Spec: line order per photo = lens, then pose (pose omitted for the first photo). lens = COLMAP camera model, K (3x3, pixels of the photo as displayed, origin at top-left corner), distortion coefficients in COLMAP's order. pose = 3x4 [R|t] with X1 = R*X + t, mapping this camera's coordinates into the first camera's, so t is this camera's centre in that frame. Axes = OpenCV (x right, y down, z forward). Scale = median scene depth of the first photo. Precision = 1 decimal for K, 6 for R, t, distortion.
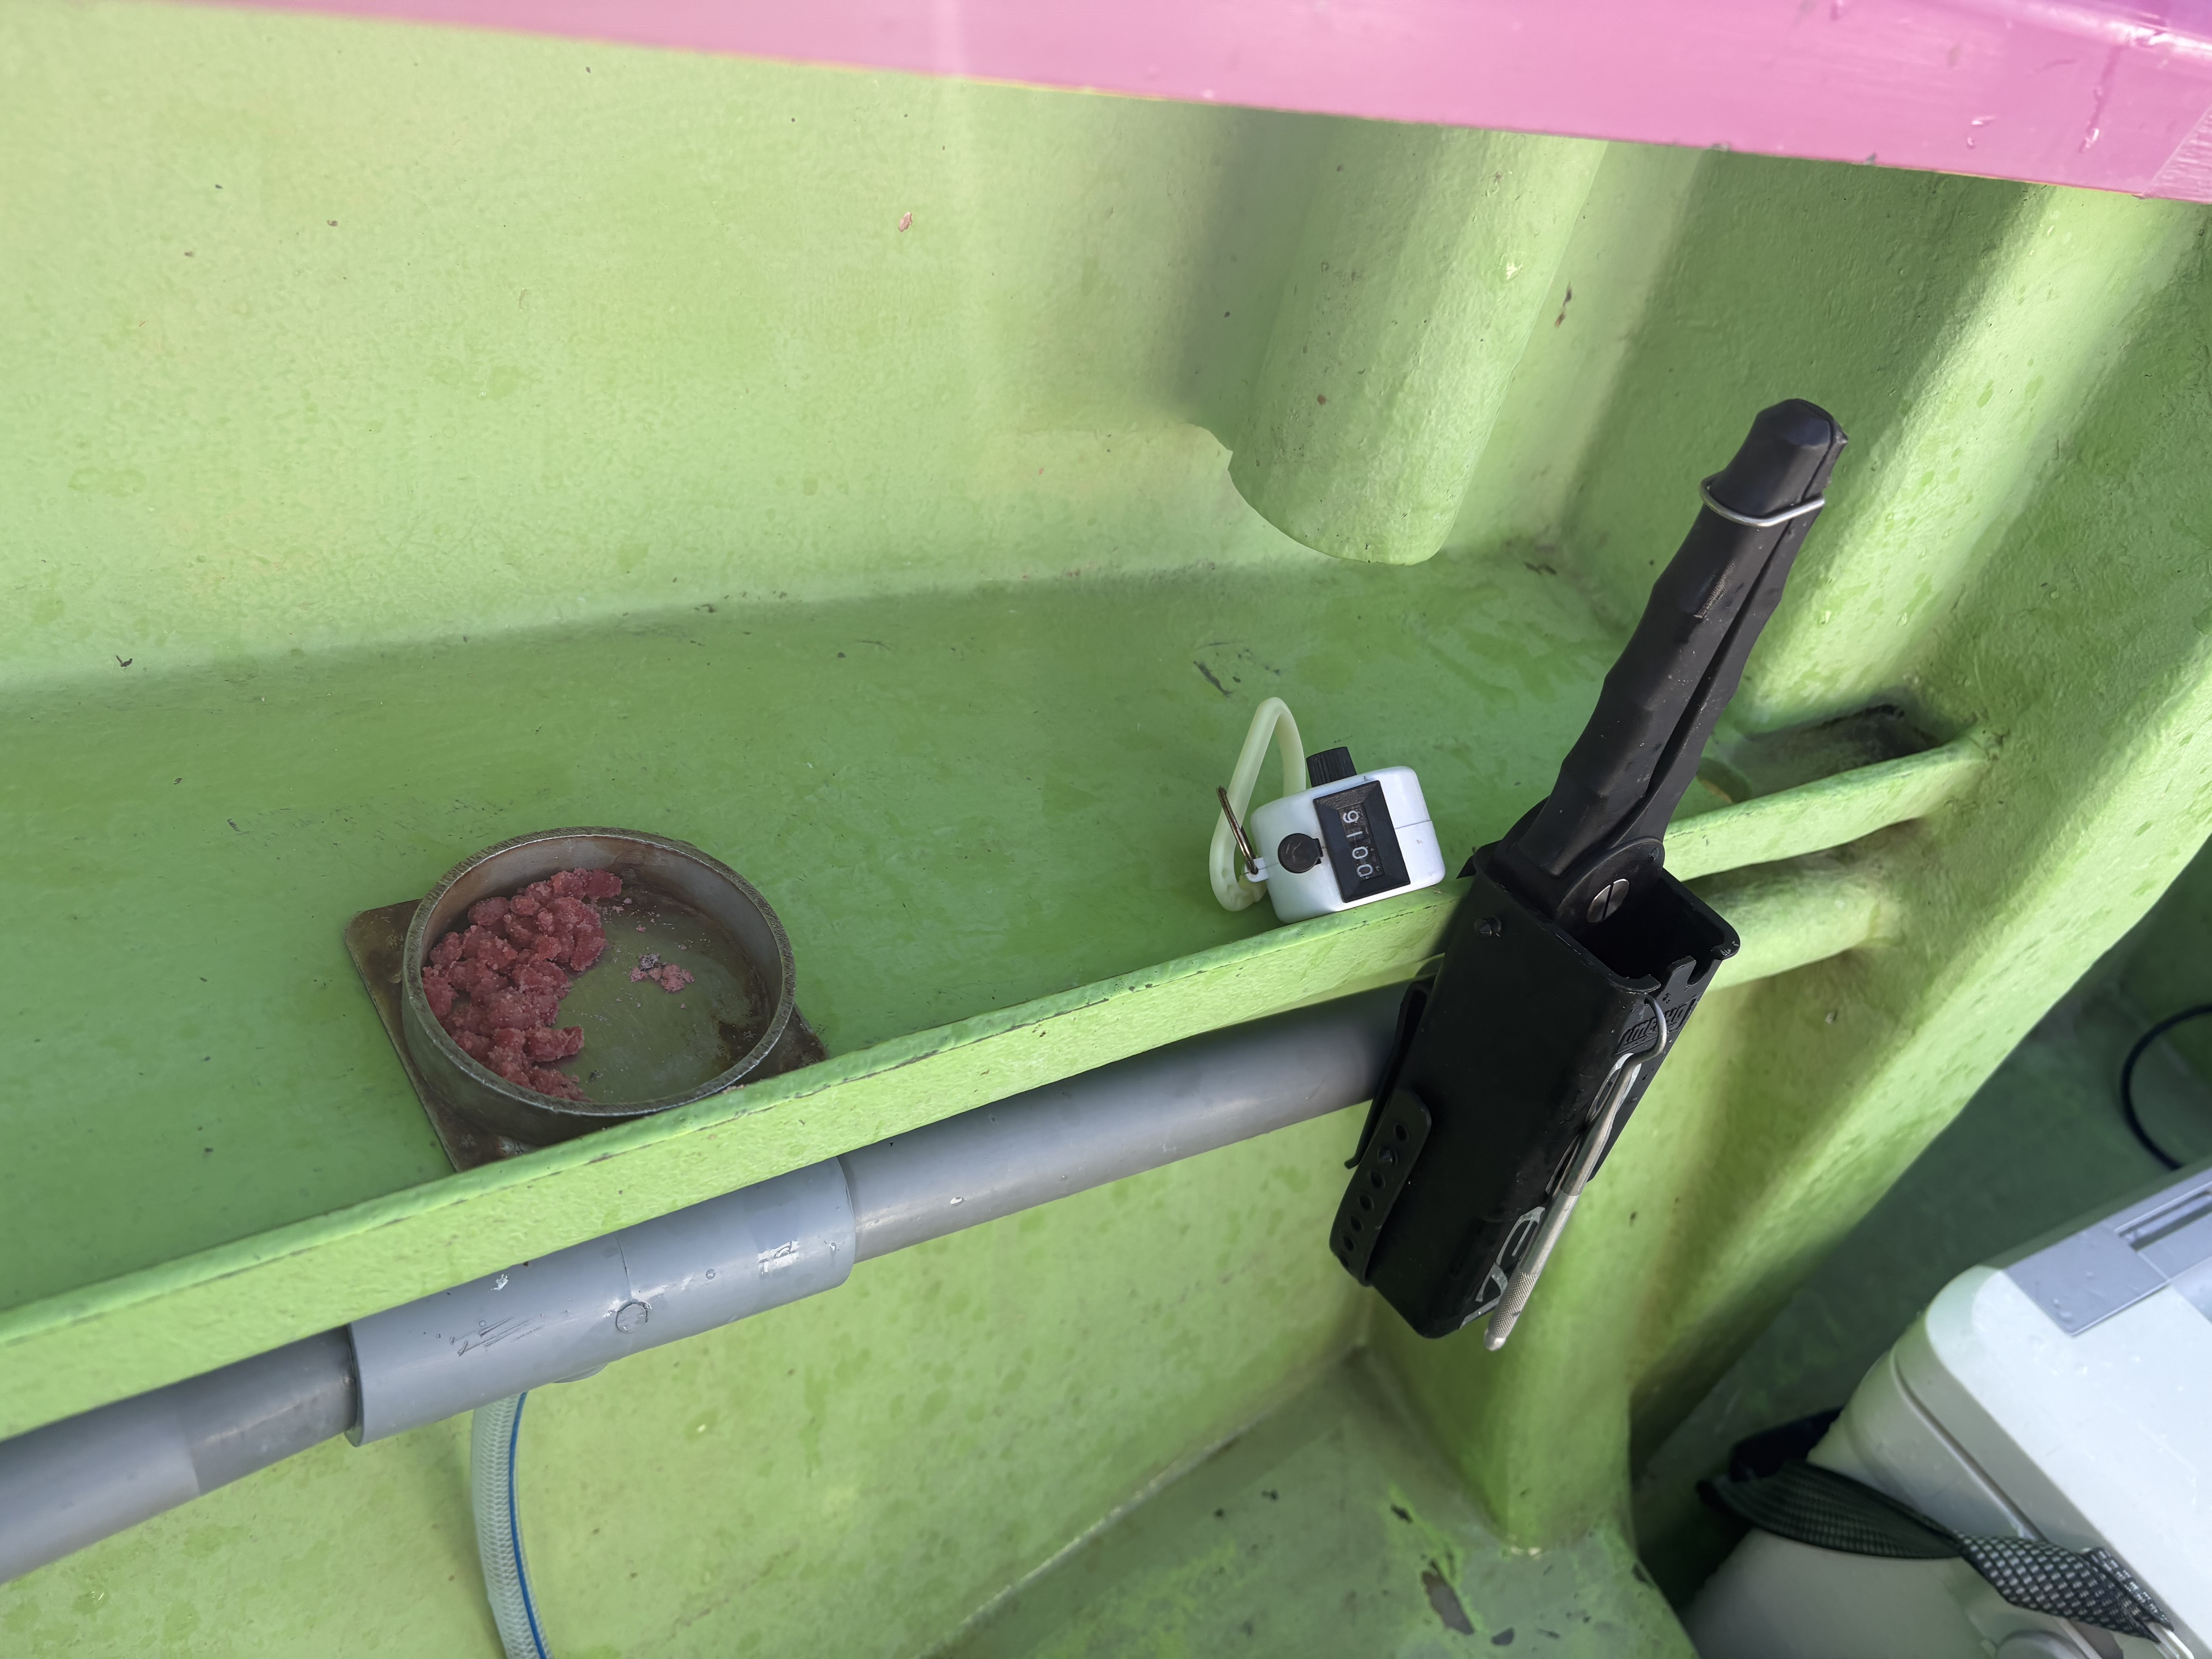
lens RADIAL K [[1674.8, 0, 1104.2], [0, 1674.8, 831.3], [0, 0, 1]] dist [0.024452, -0.012003]
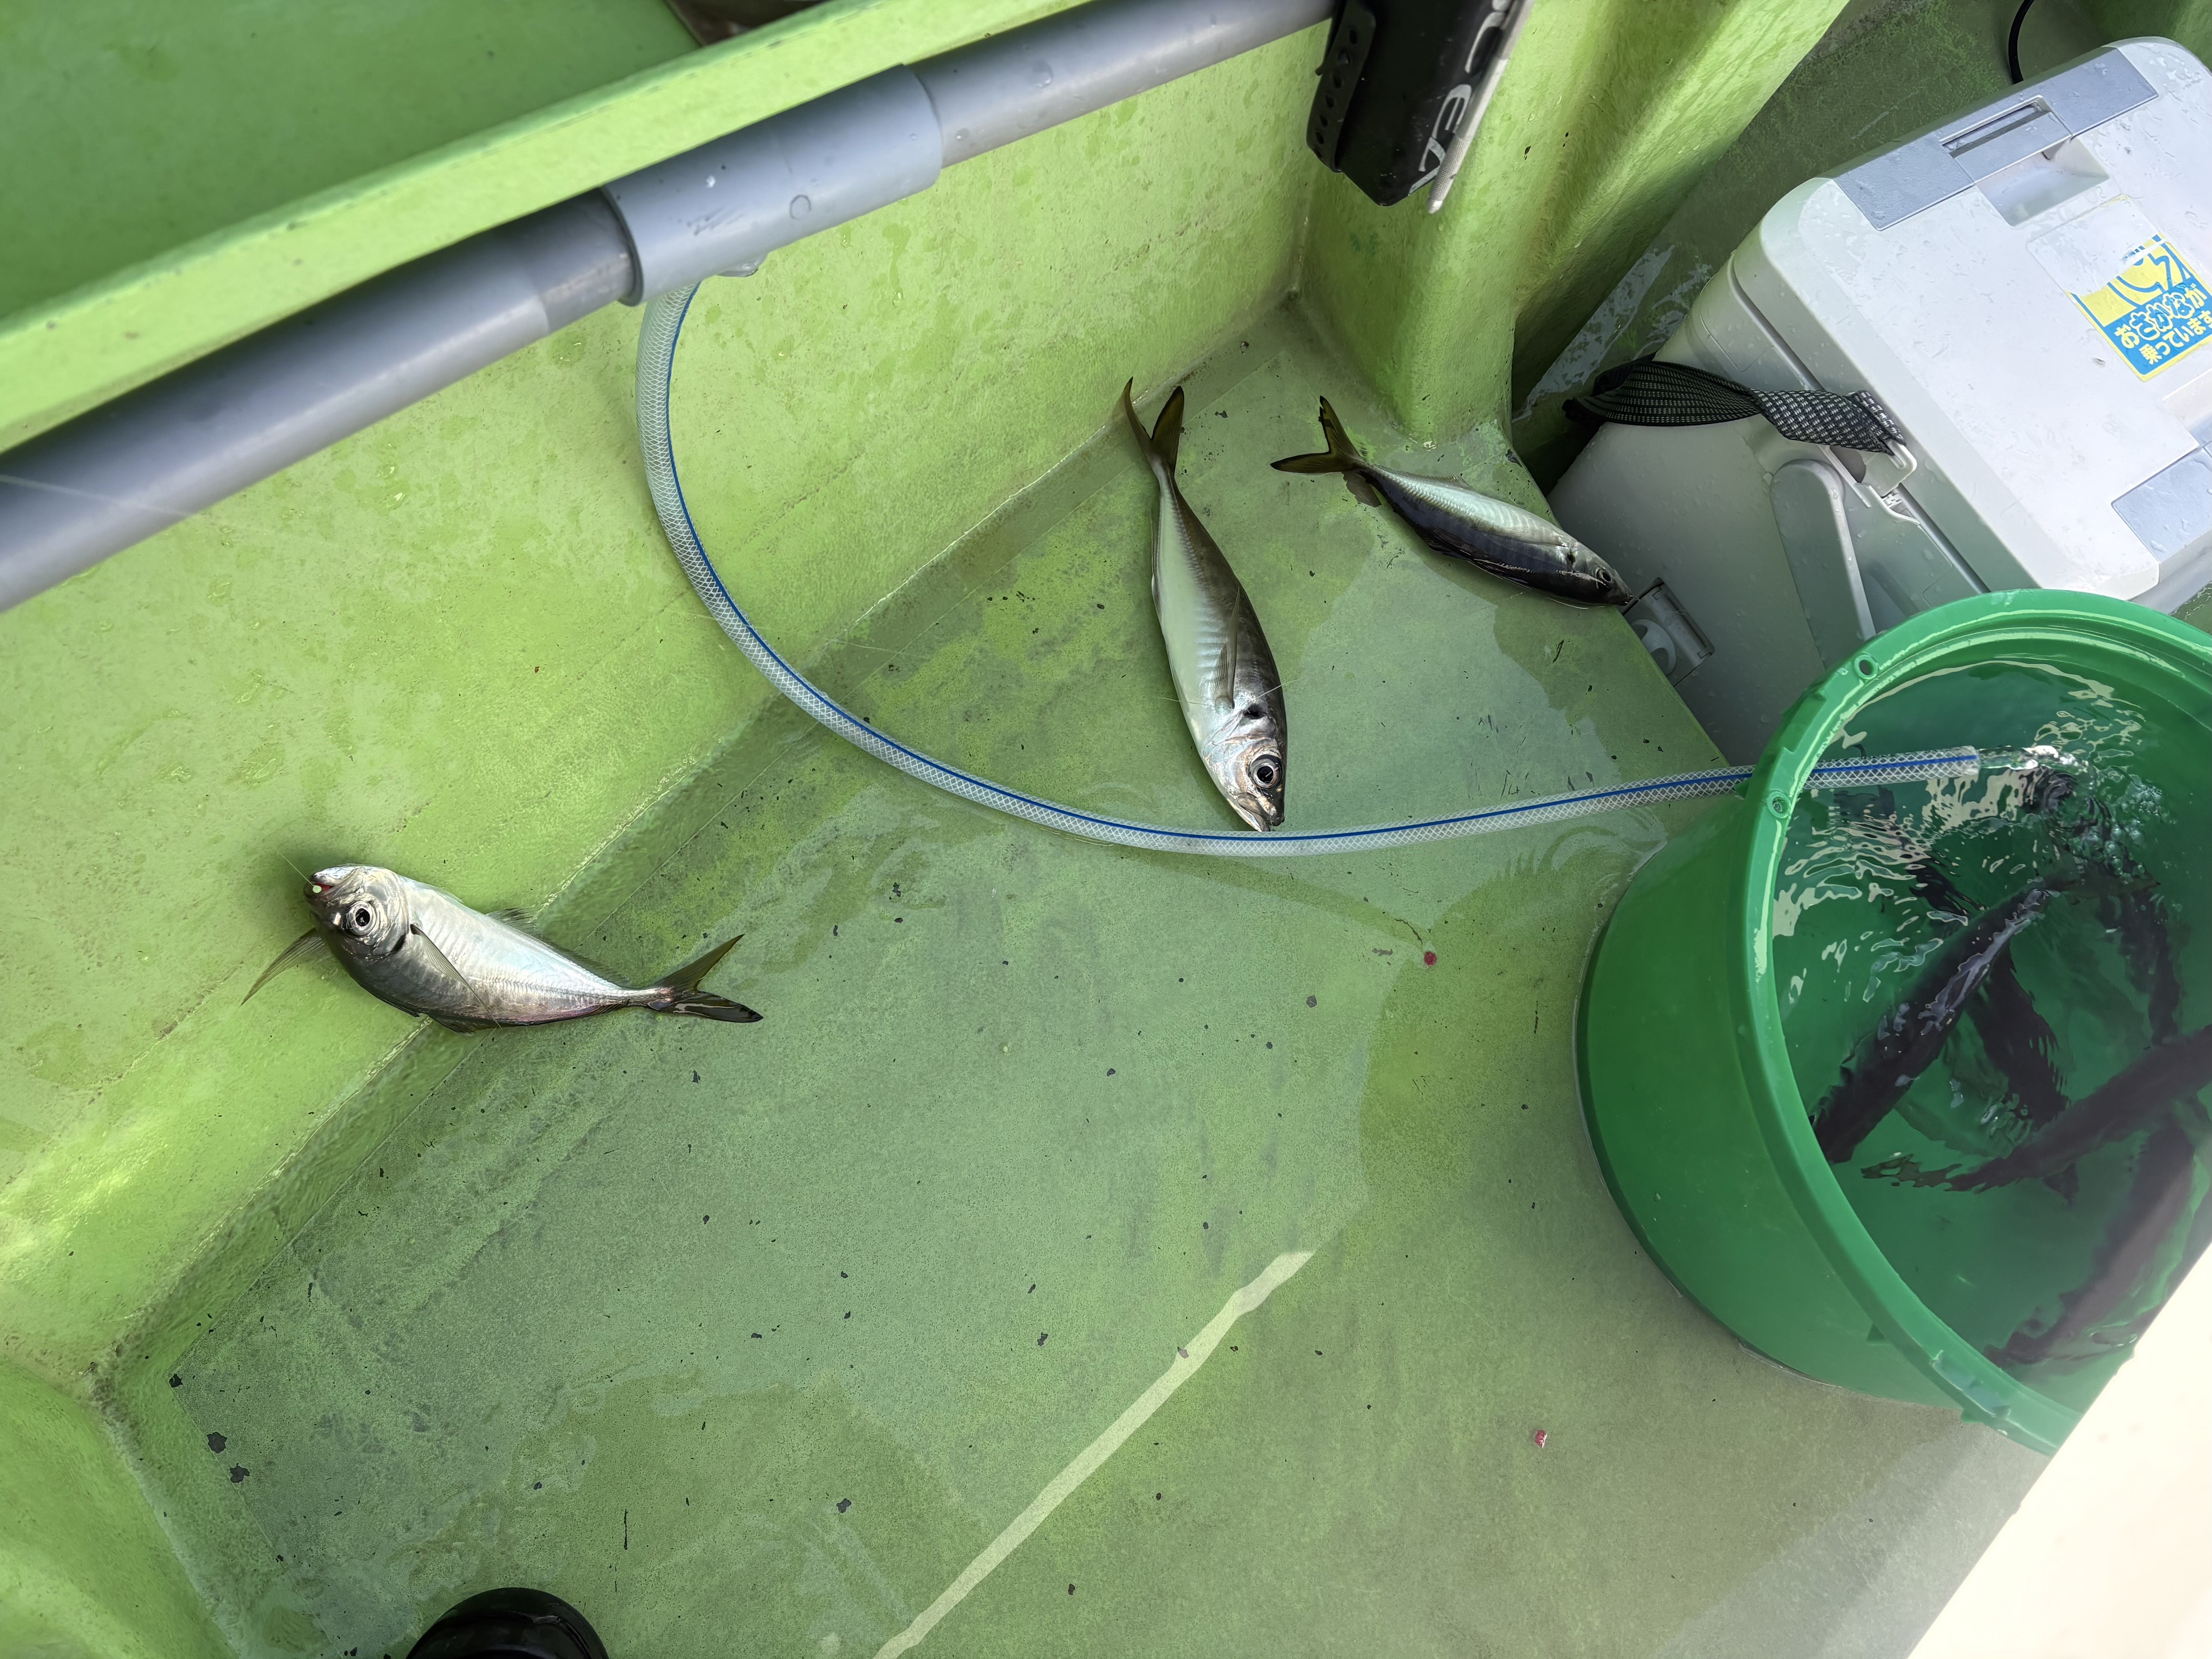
lens RADIAL K [[1674.9, 0, 1115.1], [0, 1674.9, 823.3], [0, 0, 1]] dist [0.024452, -0.012003]
pose [[0.996466, -0.078653, 0.029466, -0.042191], [0.052647, 0.858245, 0.510533, 0.019303], [-0.065444, -0.507178, 0.859353, -0.224417]]
